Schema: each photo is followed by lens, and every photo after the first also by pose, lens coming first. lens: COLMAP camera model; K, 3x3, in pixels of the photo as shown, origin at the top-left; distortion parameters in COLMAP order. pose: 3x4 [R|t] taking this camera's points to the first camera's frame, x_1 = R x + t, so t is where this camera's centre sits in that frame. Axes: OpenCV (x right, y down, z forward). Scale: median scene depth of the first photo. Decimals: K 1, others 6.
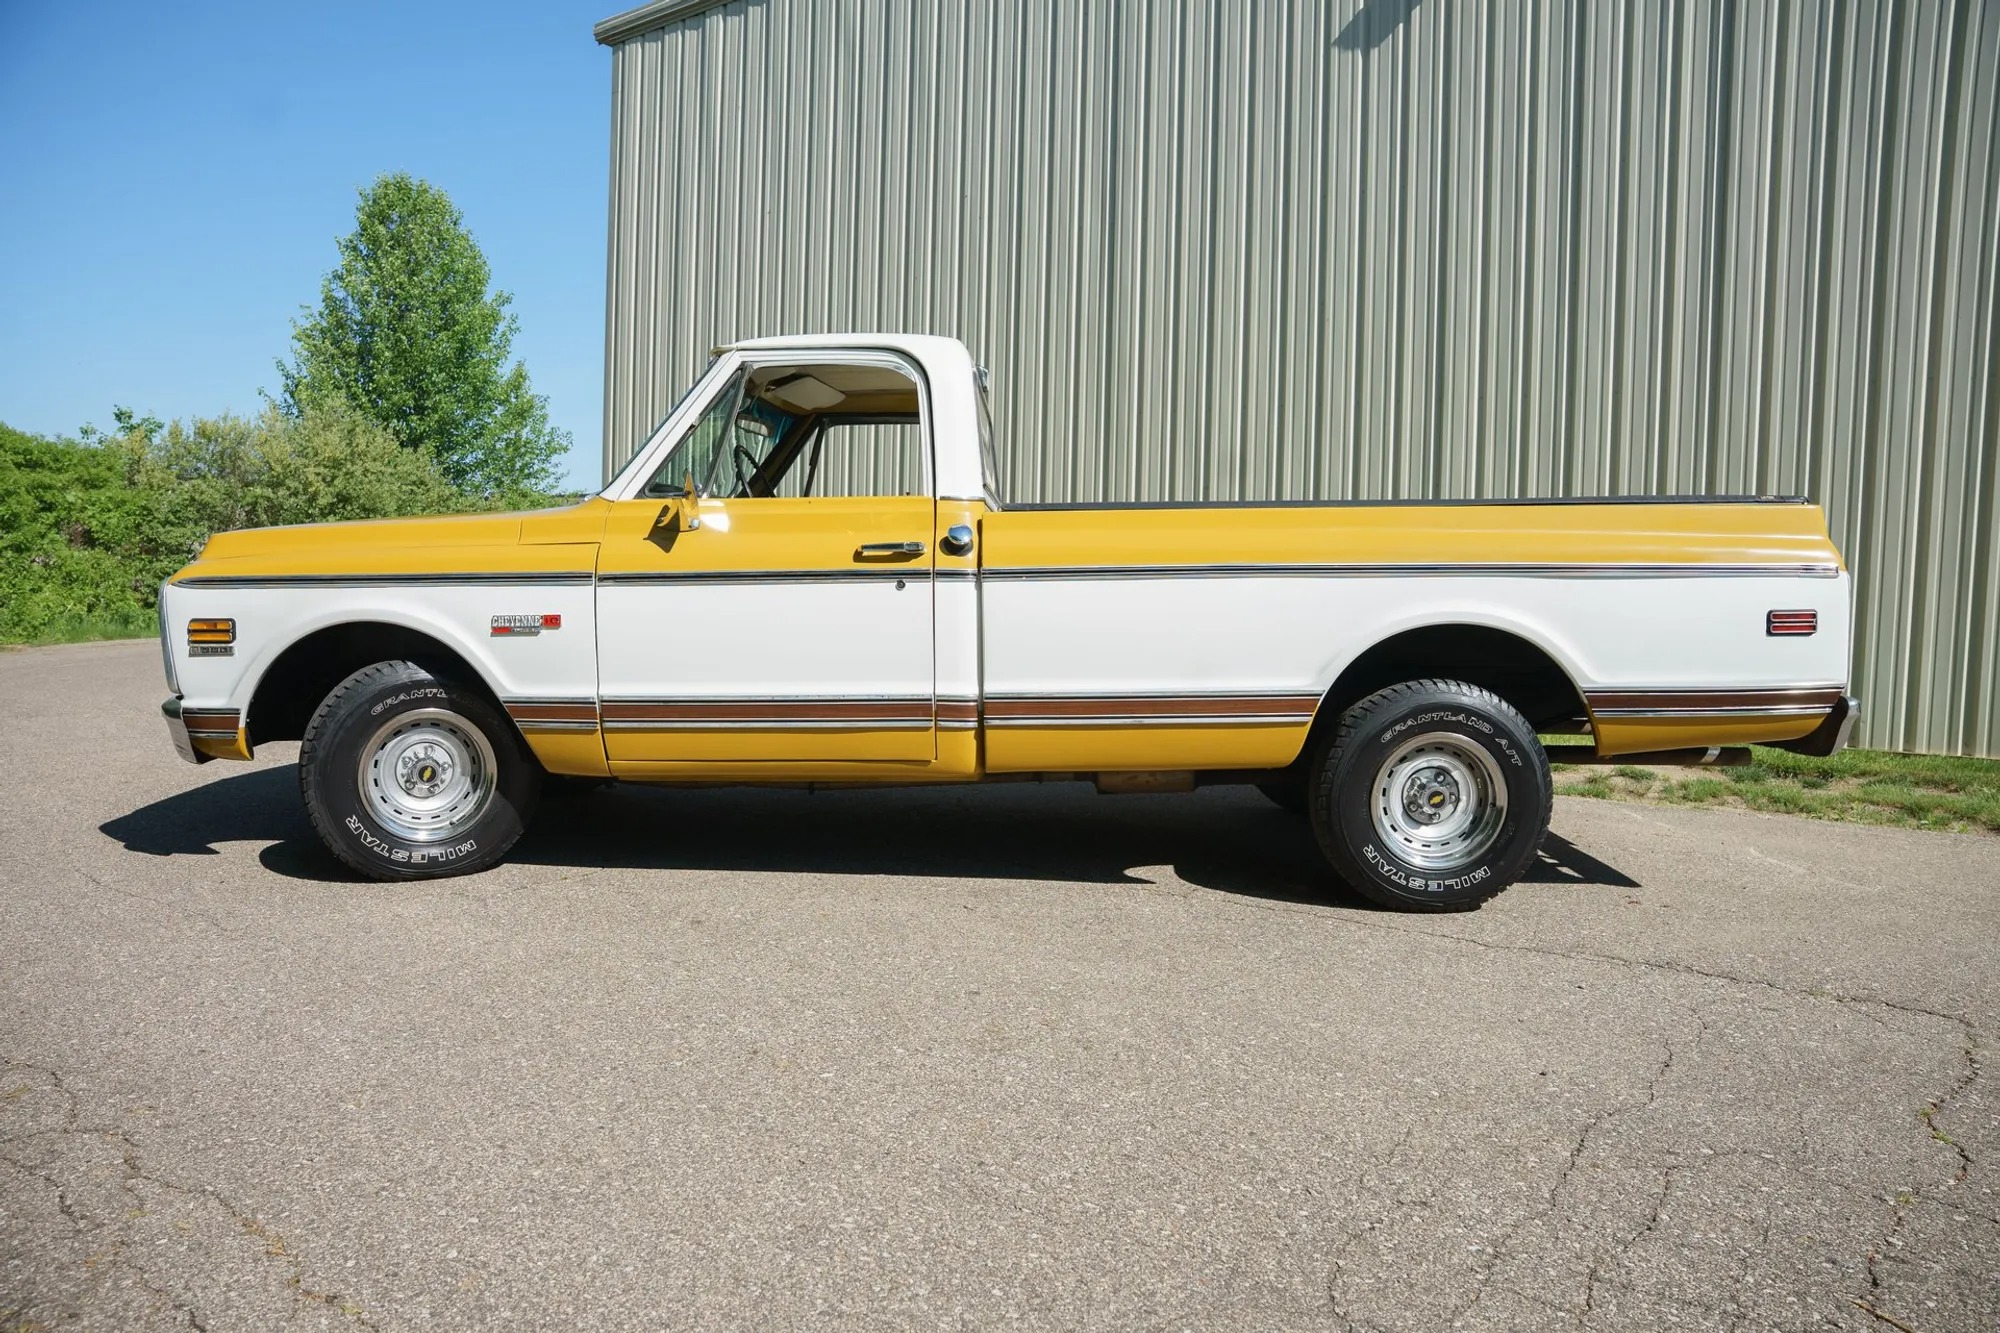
lens RADIAL K [[1366.1, 0, 998.0], [0, 1366.1, 668.1], [0, 0, 1]] dist [-0.138239, 0.107374]
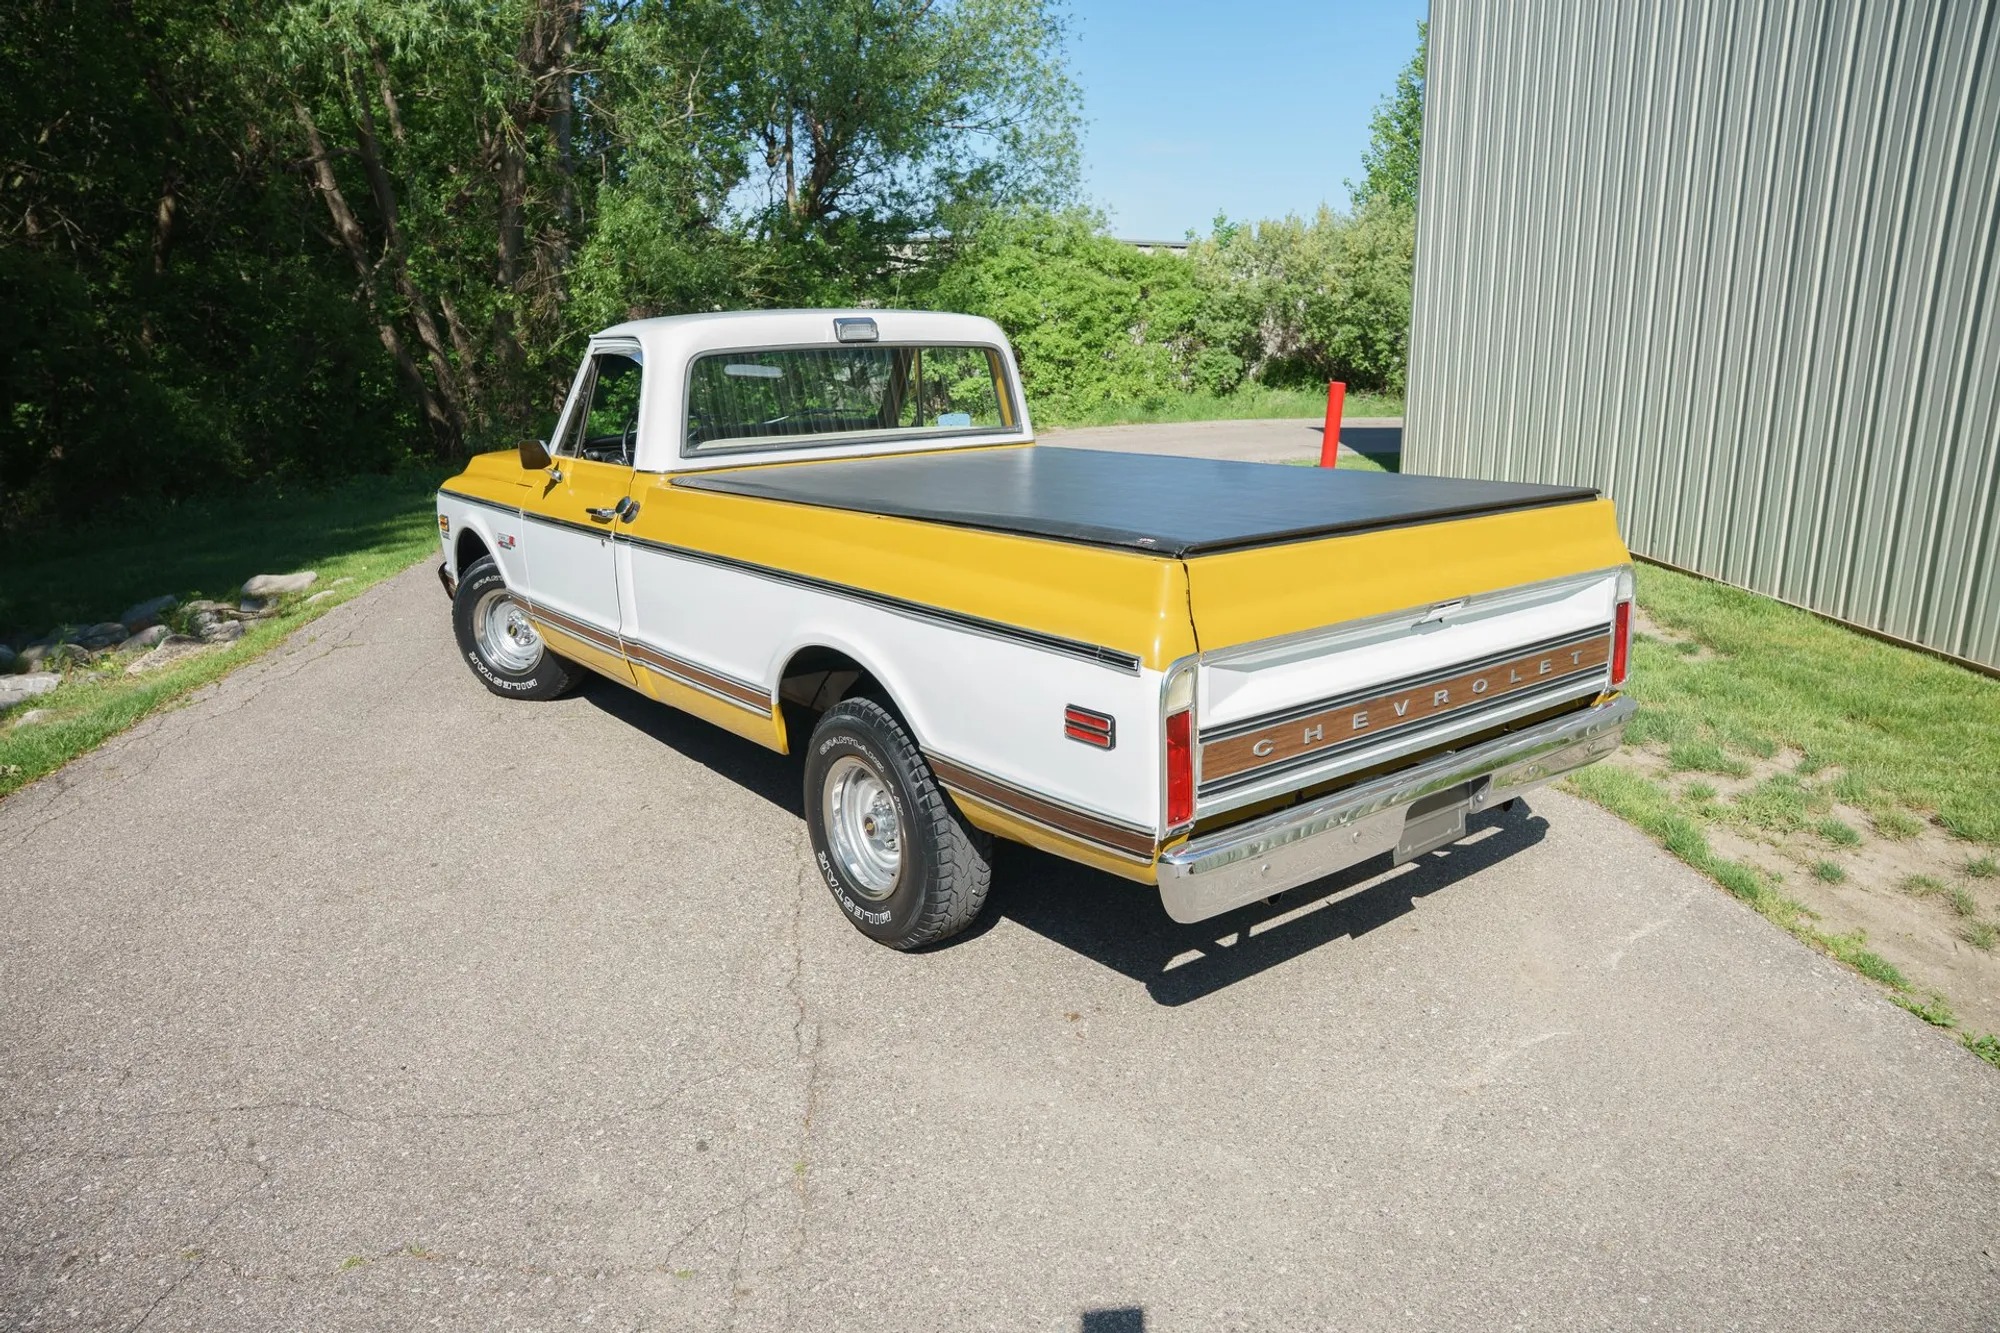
lens RADIAL K [[1366.1, 0, 996.7], [0, 1366.1, 670.4], [0, 0, 1]] dist [-0.138239, 0.107374]
pose [[0.628163, 0.177298, -0.757613, 0.228779], [-0.037519, 0.979462, 0.198106, -0.042161], [0.777177, -0.096018, 0.621914, 0.105078]]
